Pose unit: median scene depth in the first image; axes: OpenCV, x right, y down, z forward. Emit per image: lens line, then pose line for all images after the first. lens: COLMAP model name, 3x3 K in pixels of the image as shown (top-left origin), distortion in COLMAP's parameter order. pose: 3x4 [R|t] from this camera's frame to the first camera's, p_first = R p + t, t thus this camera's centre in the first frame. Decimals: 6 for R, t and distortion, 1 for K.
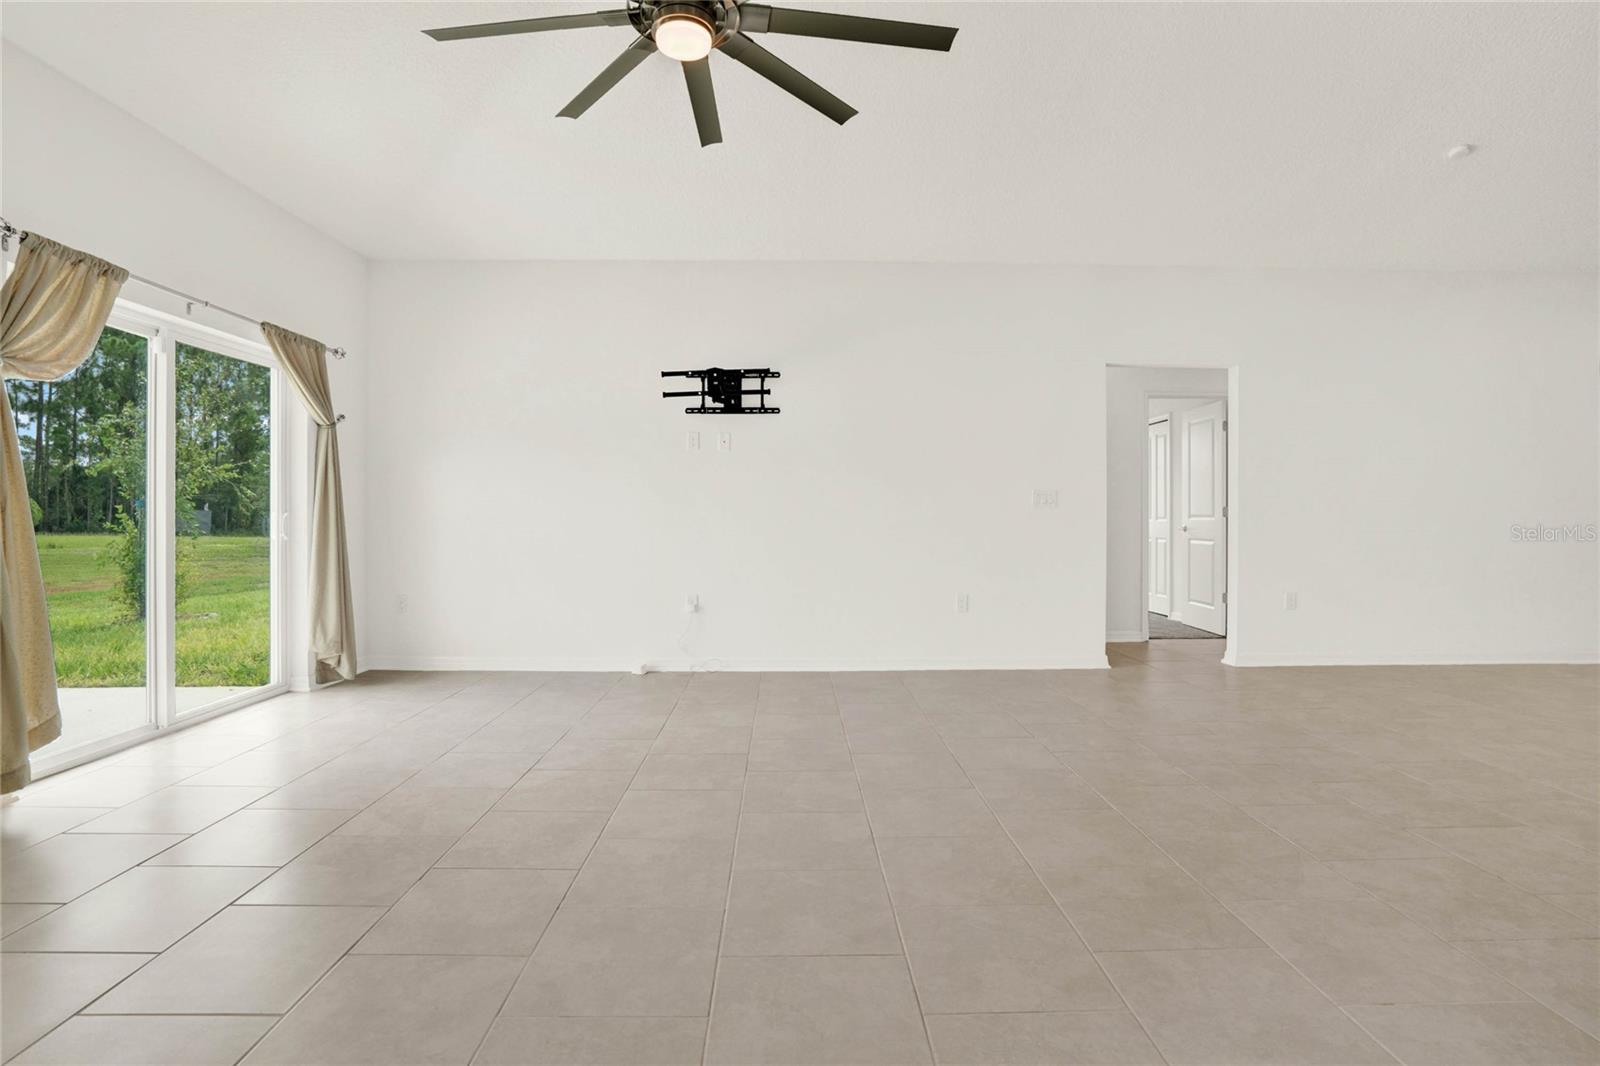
lens RADIAL K [[767.5, 0, 800.2], [0, 767.5, 519.4], [0, 0, 1]] dist [-0.010098, -0.000254]
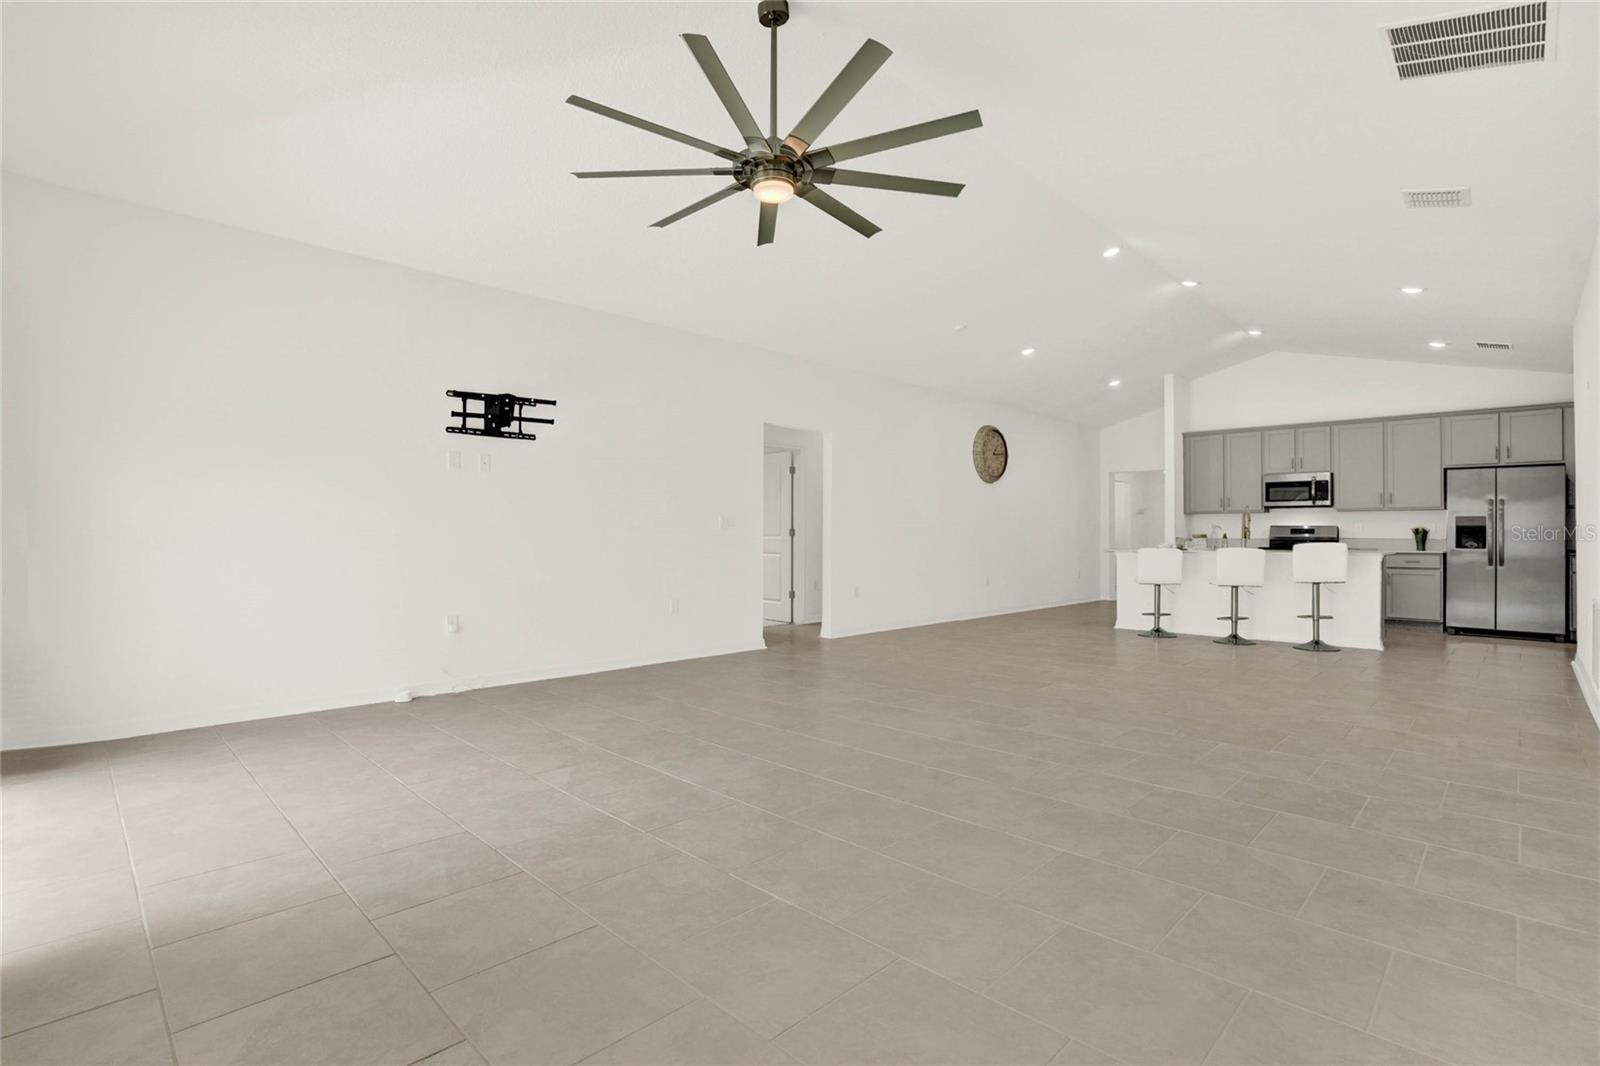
lens RADIAL K [[767.5, 0, 793.8], [0, 767.5, 529.5], [0, 0, 1]] dist [-0.010098, -0.000254]
pose [[0.722195, 0.001346, 0.691689, -0.492123], [0.008062, 0.999914, -0.010363, -0.000686], [-0.691643, 0.013060, 0.722122, -0.008761]]
